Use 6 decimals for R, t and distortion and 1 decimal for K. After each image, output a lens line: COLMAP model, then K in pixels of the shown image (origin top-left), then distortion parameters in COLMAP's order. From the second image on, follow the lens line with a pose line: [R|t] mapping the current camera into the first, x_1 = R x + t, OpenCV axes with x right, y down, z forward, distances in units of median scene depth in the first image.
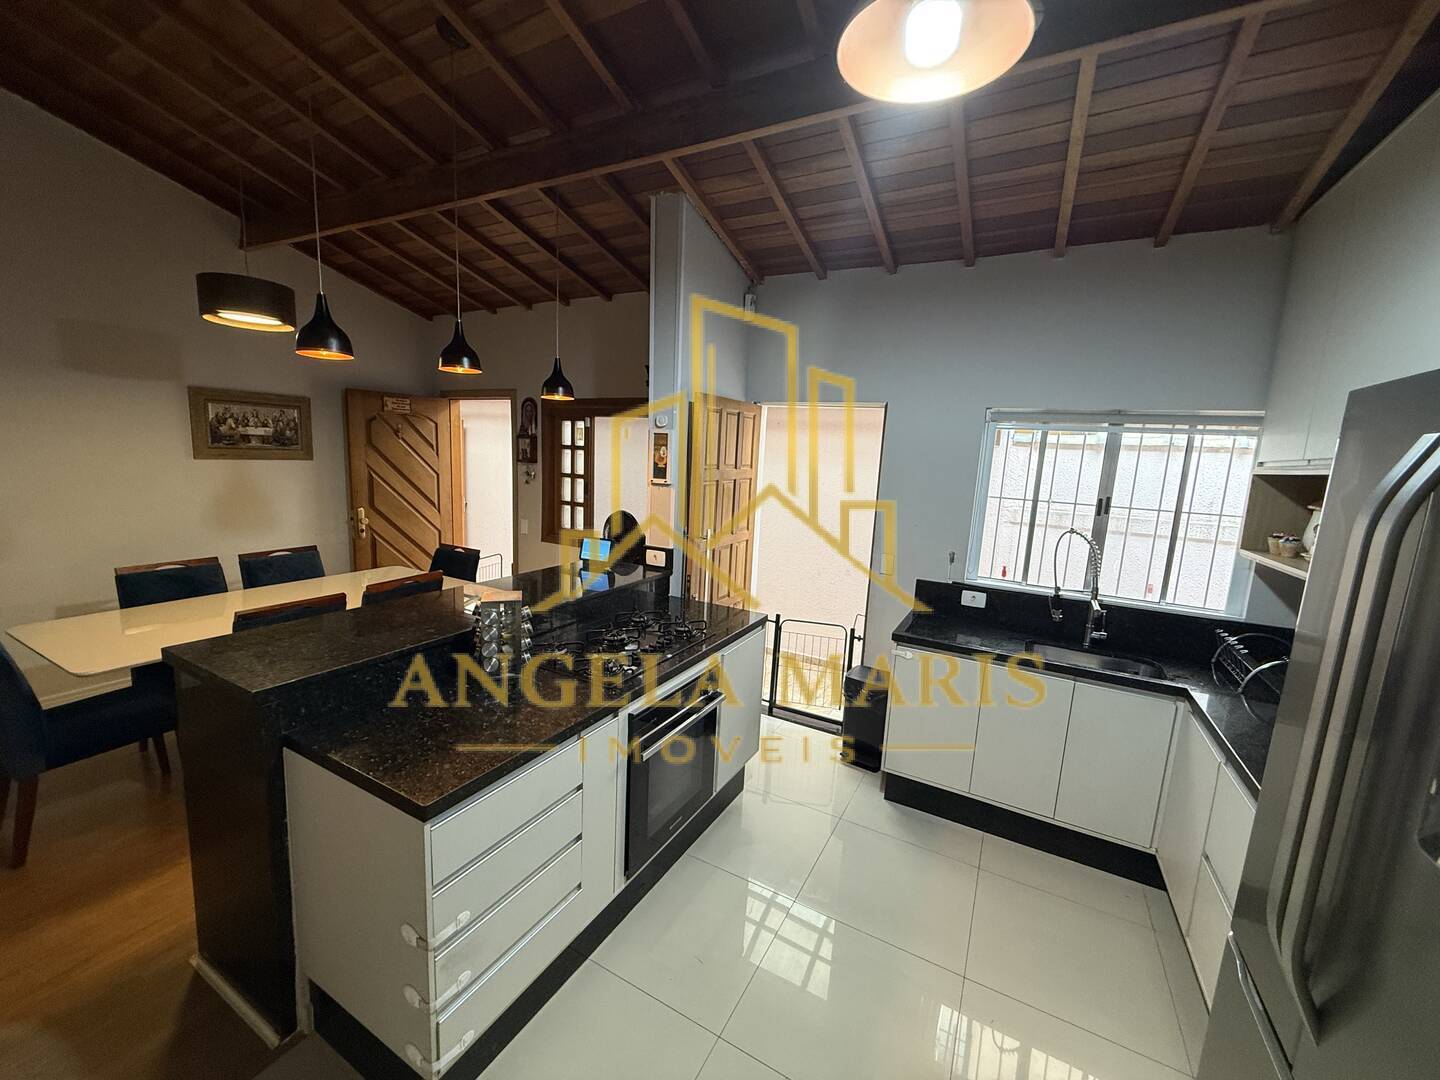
lens RADIAL K [[572.9, 0, 717.4], [0, 572.9, 538.7], [0, 0, 1]] dist [-0.000695, 0.000053]
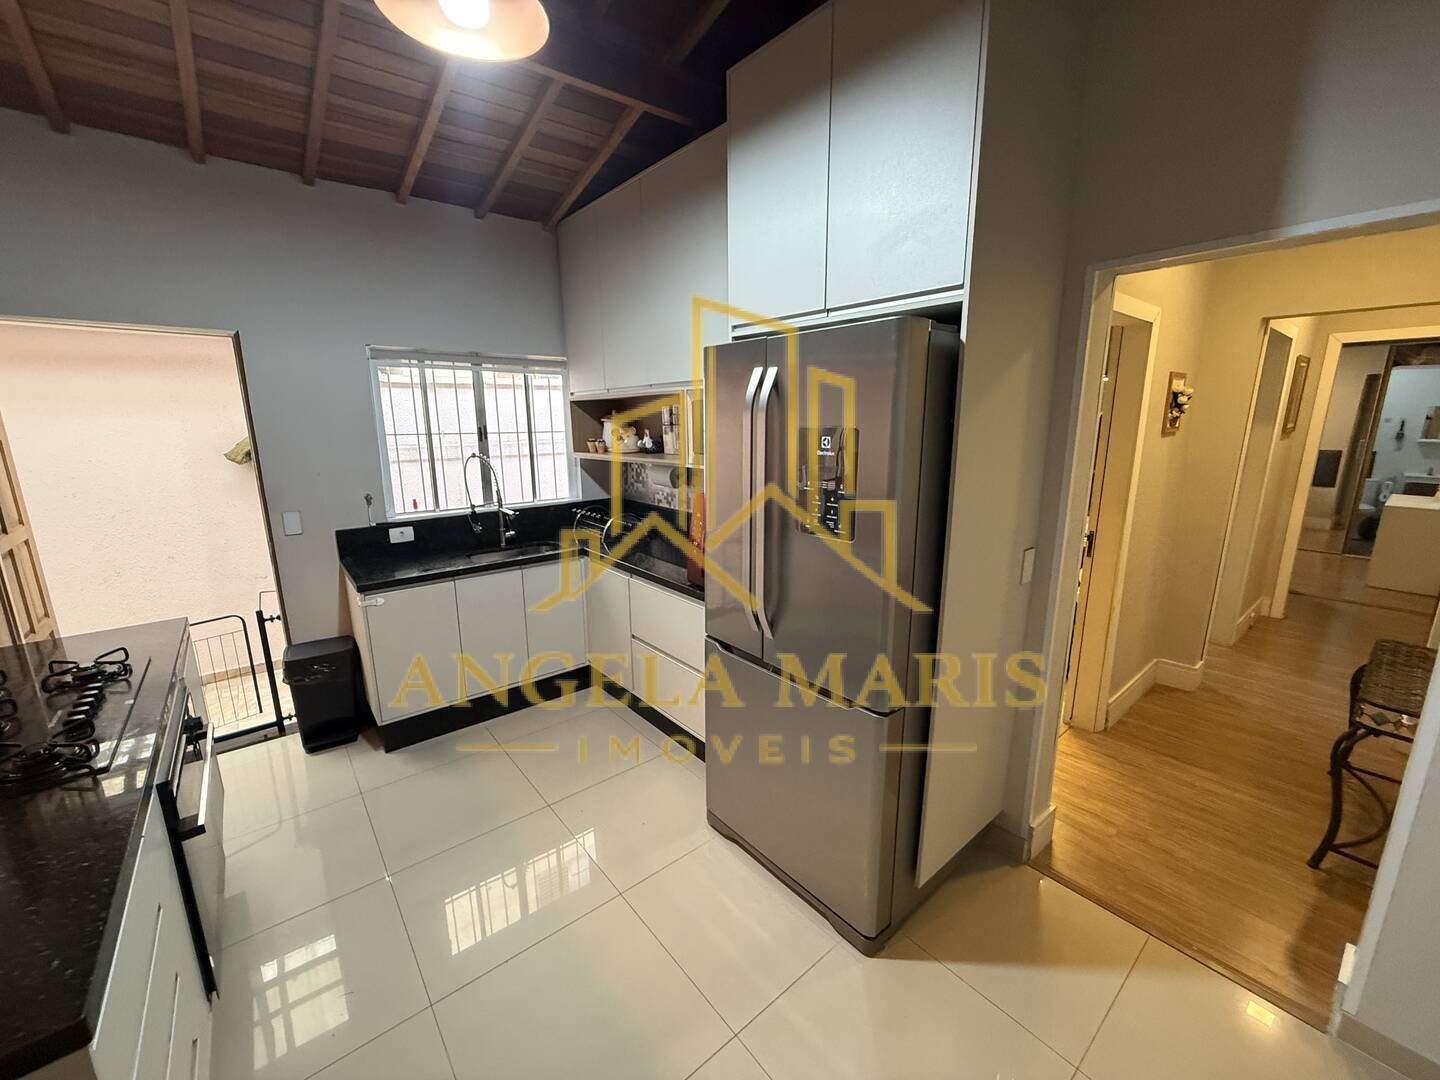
lens RADIAL K [[572.9, 0, 719.6], [0, 572.9, 538.6], [0, 0, 1]] dist [-0.000695, 0.000053]
pose [[0.372826, -0.247300, 0.894339, -0.245483], [0.163759, 0.966238, 0.198915, 0.000507], [-0.913336, 0.072295, 0.400737, 0.055067]]
